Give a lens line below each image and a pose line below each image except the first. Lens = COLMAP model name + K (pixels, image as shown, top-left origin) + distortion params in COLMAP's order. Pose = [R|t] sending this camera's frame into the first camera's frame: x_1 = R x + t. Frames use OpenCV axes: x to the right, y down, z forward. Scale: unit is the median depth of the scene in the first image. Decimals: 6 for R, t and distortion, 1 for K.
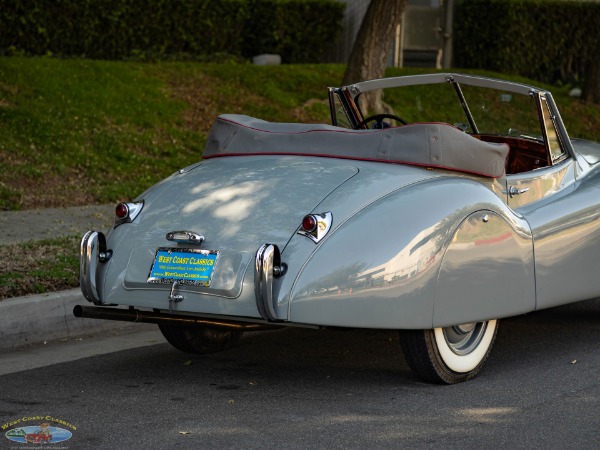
lens RADIAL K [[1775.7, 0, 300.0], [0, 1775.7, 225.0], [0, 0, 1]] dist [-0.029789, -0.563023]
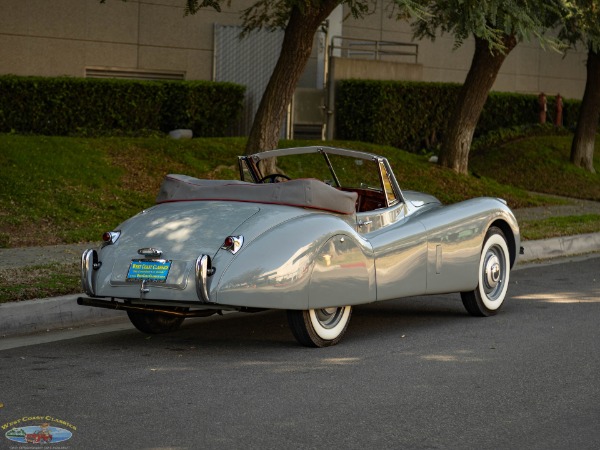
lens RADIAL K [[1775.7, 0, 300.0], [0, 1775.7, 225.0], [0, 0, 1]] dist [-0.029789, -0.563023]
pose [[0.998287, -0.008971, 0.057823, -0.011058], [0.011192, 0.999207, -0.038215, 0.021717], [-0.057434, 0.038796, 0.997595, -0.280300]]
